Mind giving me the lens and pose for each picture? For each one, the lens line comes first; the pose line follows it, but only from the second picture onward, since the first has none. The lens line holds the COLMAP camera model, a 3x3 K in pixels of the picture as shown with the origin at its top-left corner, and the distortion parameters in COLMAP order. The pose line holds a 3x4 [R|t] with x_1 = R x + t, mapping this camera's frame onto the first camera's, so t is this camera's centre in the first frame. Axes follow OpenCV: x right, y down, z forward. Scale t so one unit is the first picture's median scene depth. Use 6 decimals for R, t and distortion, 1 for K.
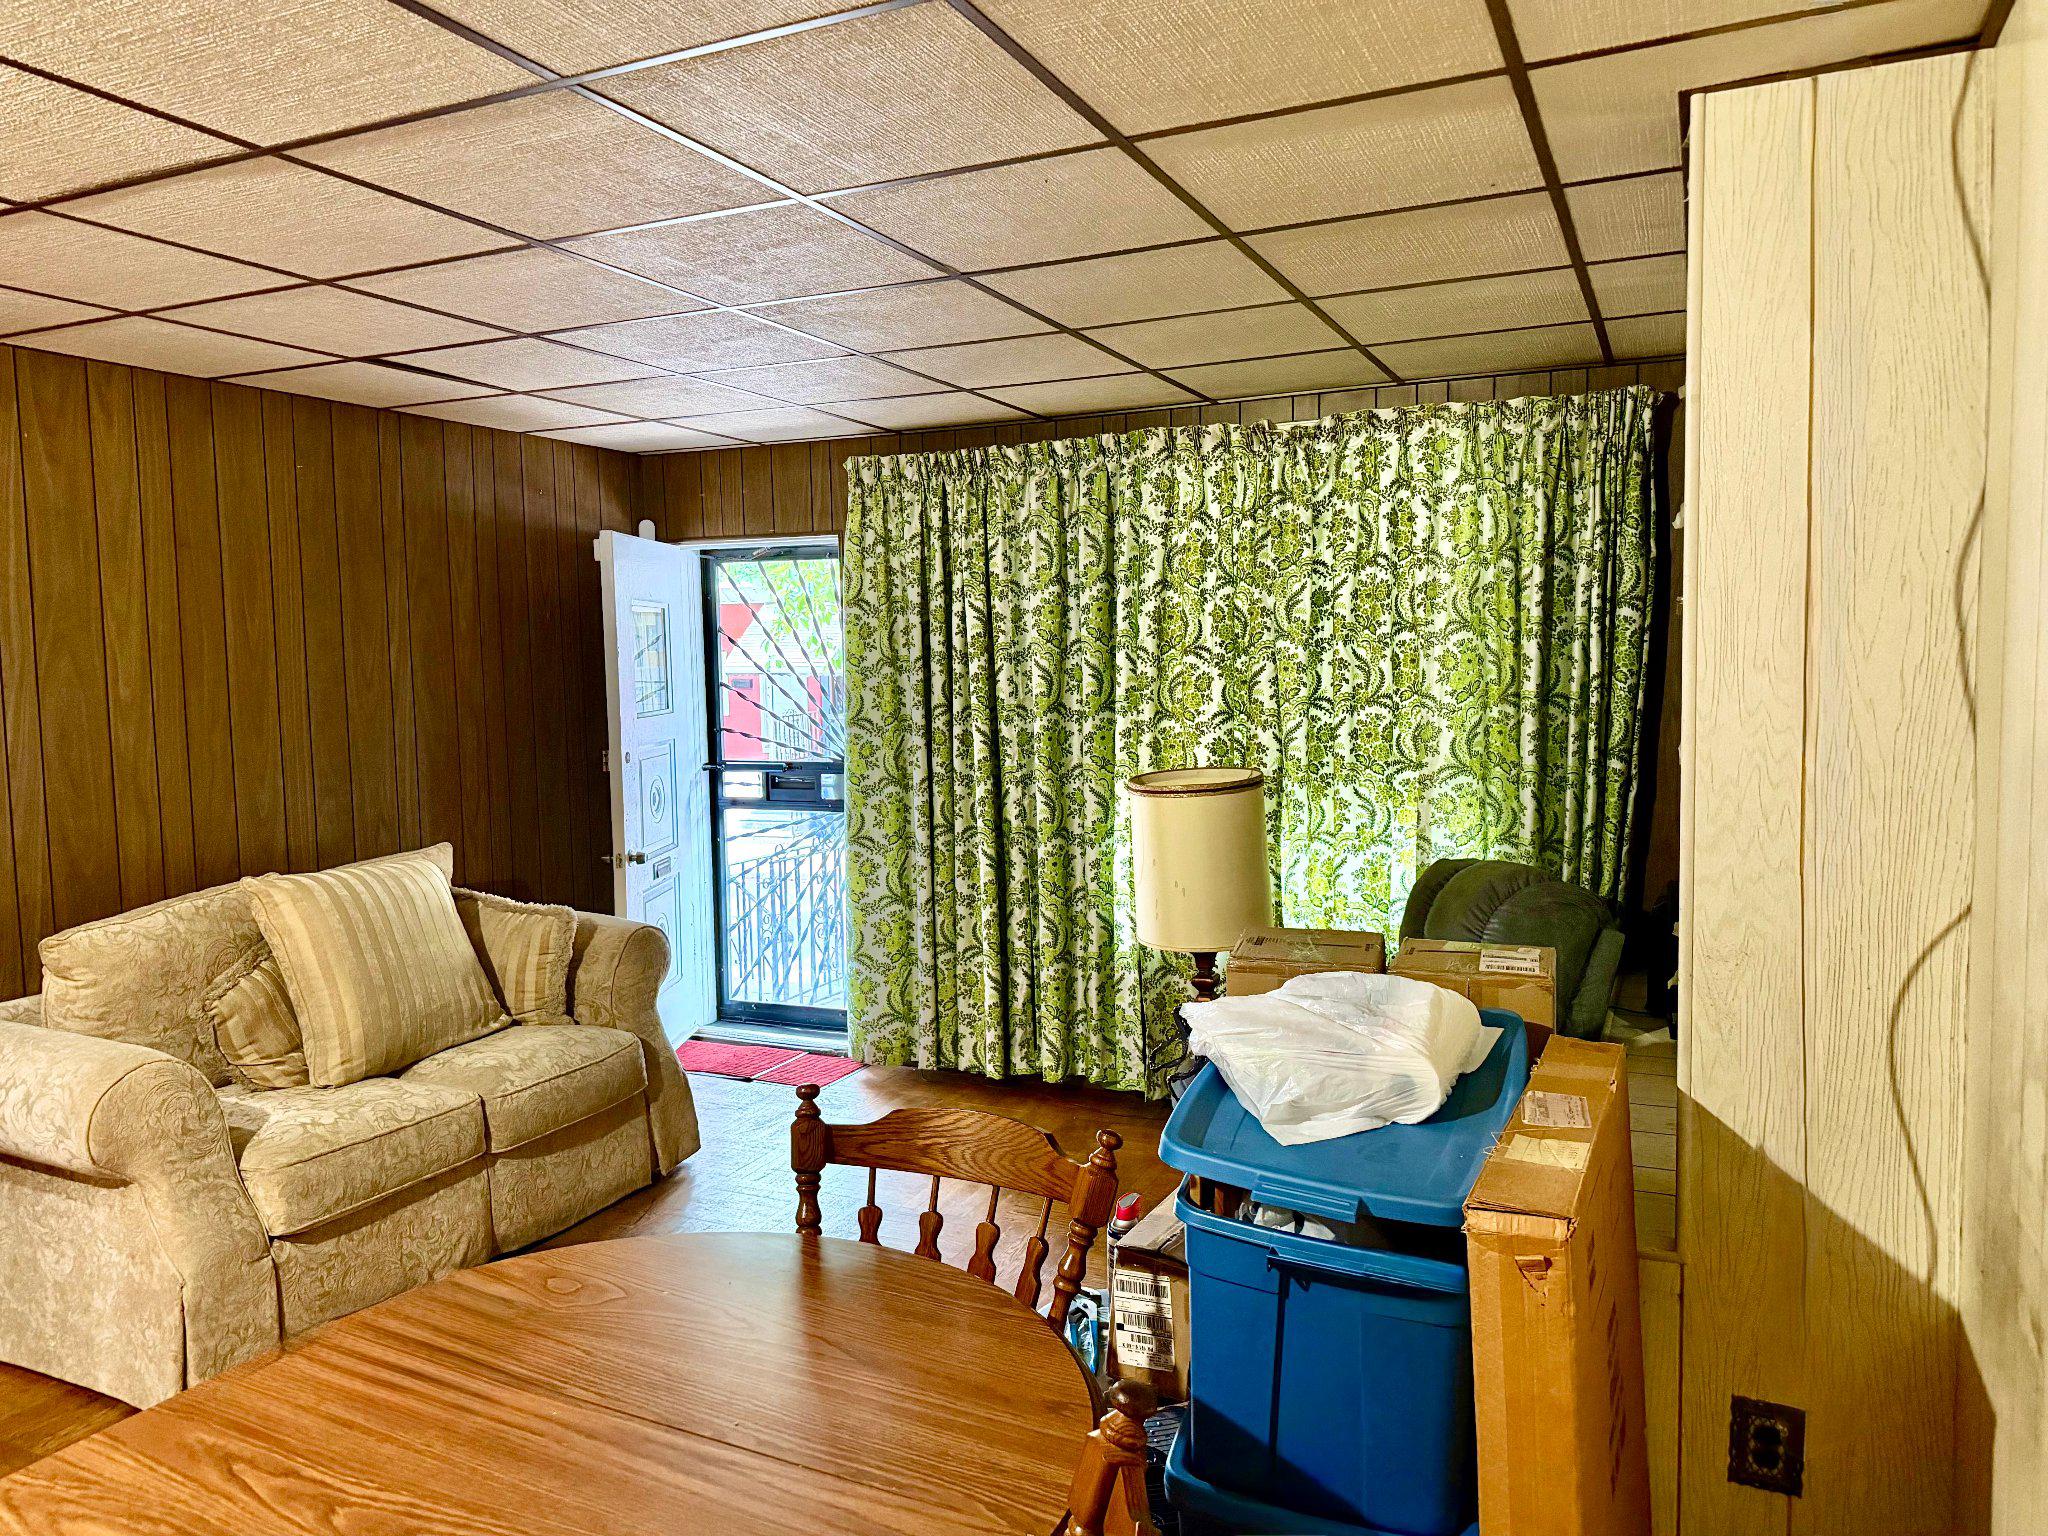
lens RADIAL K [[1425.3, 0, 1009.5], [0, 1425.3, 754.2], [0, 0, 1]] dist [0.000168, -0.020460]
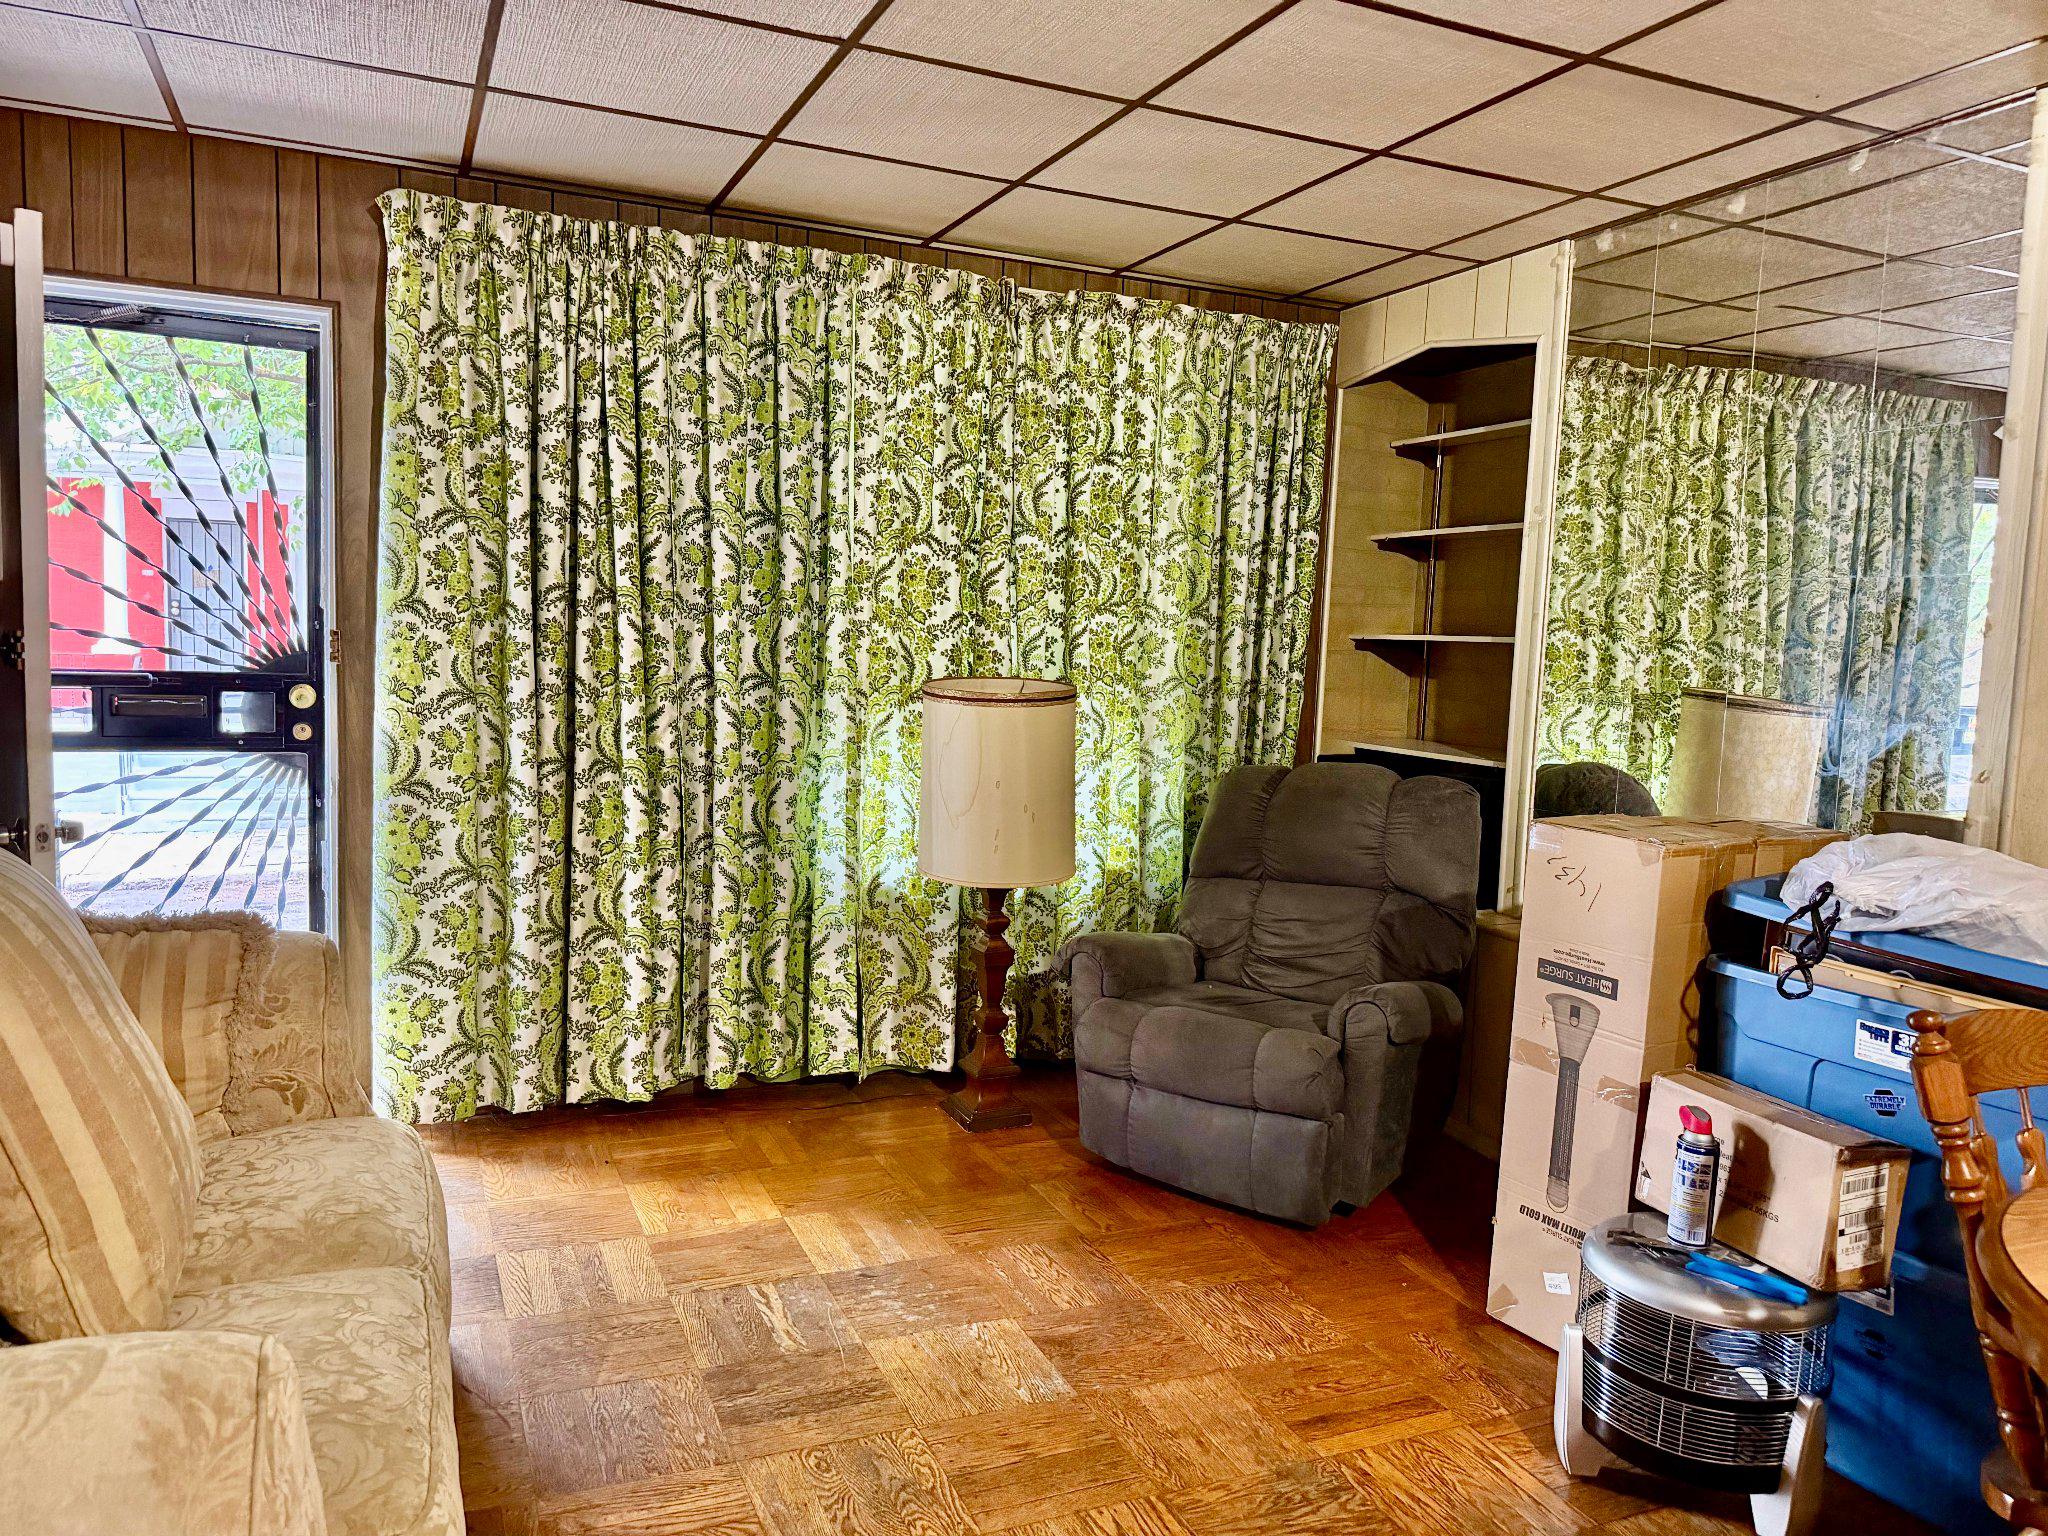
lens RADIAL K [[1425.3, 0, 1022.4], [0, 1425.3, 784.5], [0, 0, 1]] dist [0.000168, -0.020460]
pose [[0.639711, -0.036768, 0.767736, -0.449872], [0.003115, 0.998971, 0.045247, 0.031880], [-0.768609, -0.026553, 0.639167, 0.388671]]
